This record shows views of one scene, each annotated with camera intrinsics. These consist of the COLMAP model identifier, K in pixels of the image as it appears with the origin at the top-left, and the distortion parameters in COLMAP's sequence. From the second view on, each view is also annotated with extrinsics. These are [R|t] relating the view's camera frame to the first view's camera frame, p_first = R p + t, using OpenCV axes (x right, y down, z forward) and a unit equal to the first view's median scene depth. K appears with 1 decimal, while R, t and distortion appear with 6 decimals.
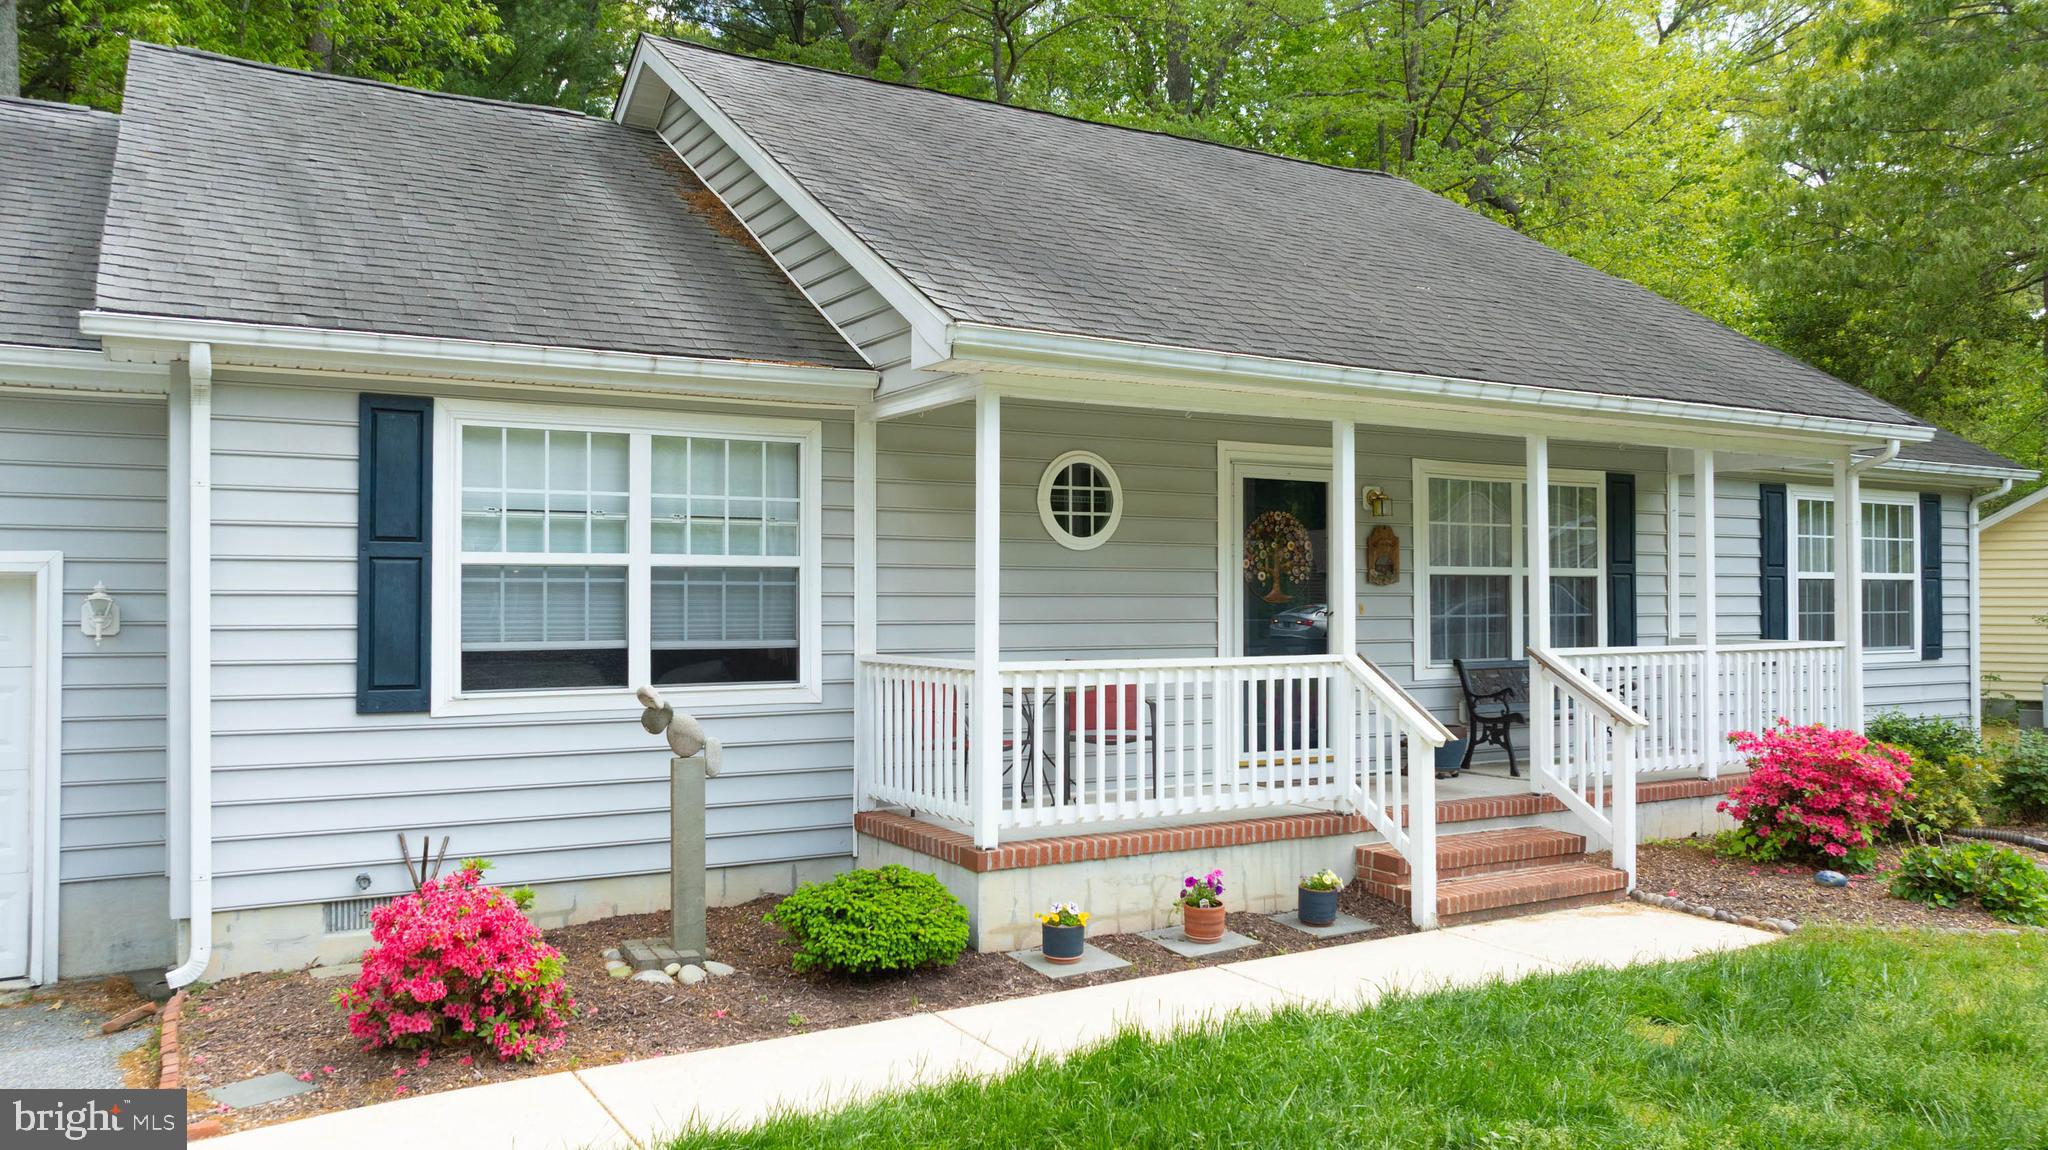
lens RADIAL K [[1510.3, 0, 1023.9], [0, 1510.3, 577.0], [0, 0, 1]] dist [0.007548, 0.002556]
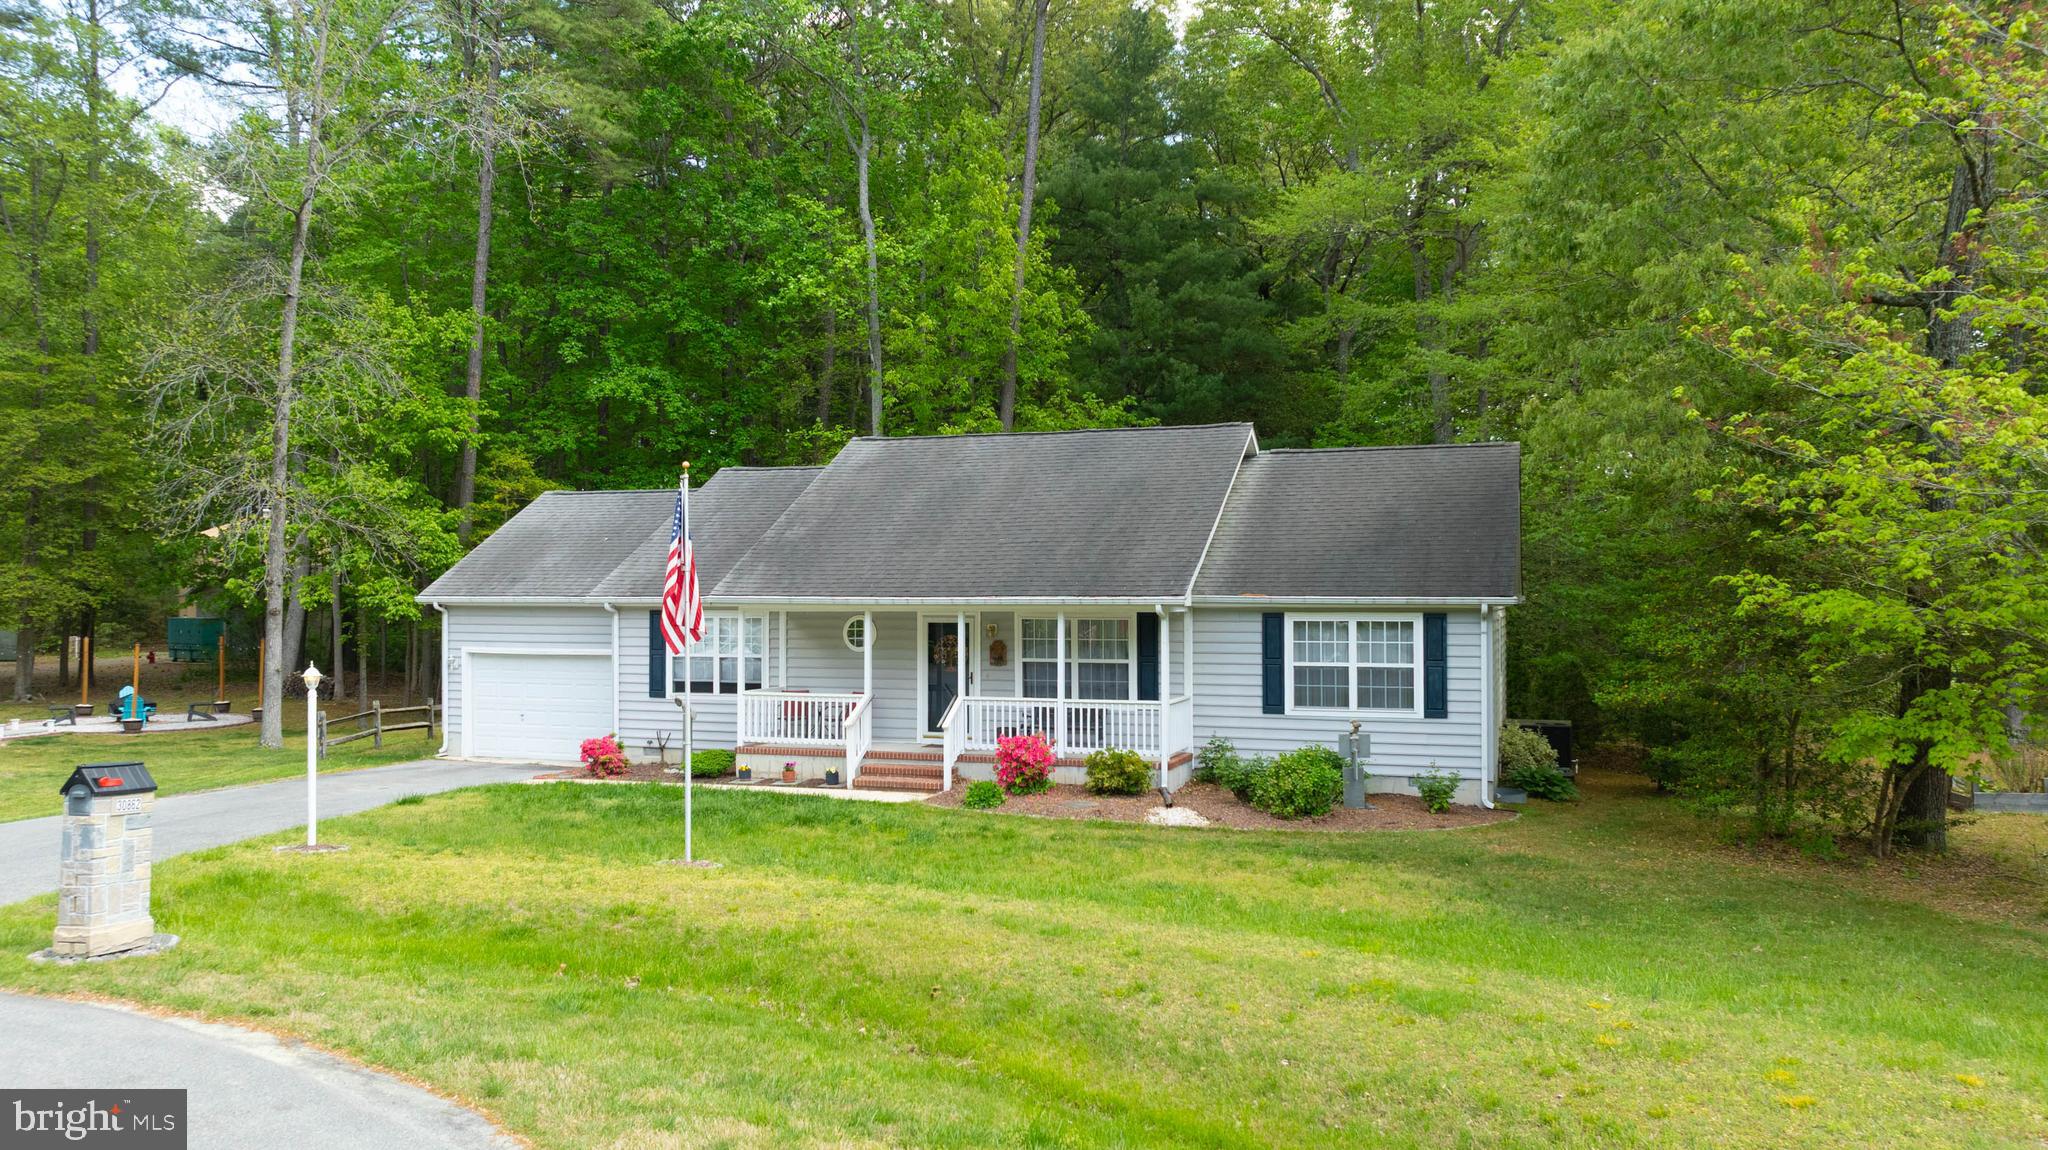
lens RADIAL K [[1510.3, 0, 1024.7], [0, 1510.3, 579.8], [0, 0, 1]] dist [0.007548, 0.002556]
pose [[0.636143, -0.015645, -0.771413, 1.849167], [0.008150, 0.999875, -0.013558, -0.085819], [0.771528, 0.002338, 0.636191, -0.390987]]
